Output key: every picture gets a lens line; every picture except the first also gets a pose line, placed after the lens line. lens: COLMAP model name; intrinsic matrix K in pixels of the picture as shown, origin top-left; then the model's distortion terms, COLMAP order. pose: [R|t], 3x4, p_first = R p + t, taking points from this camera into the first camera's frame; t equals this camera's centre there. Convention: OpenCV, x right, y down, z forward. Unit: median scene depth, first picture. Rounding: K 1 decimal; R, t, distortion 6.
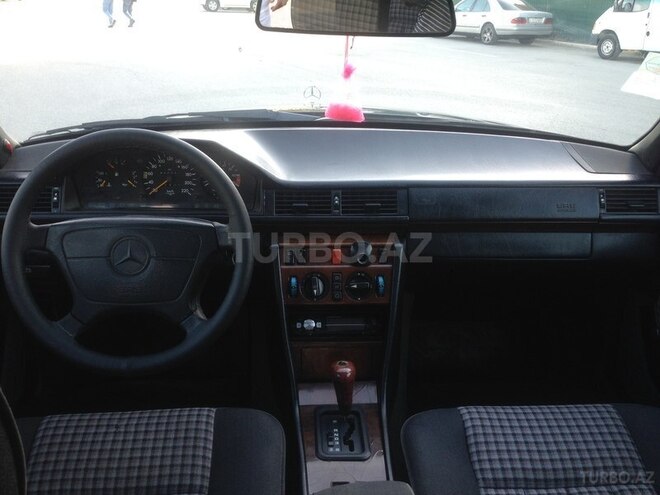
lens RADIAL K [[629.3, 0, 330.0], [0, 629.3, 247.5], [0, 0, 1]] dist [0.164270, -0.327872]
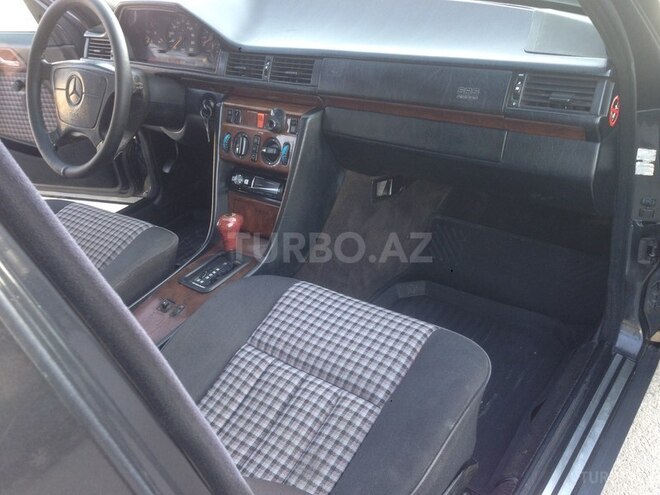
lens RADIAL K [[629.3, 0, 330.0], [0, 629.3, 247.5], [0, 0, 1]] dist [0.164270, -0.327872]
pose [[0.727784, 0.246182, -0.640098, 0.832541], [-0.141068, 0.967130, 0.211566, -0.021529], [0.671141, -0.063677, 0.738590, 0.270906]]
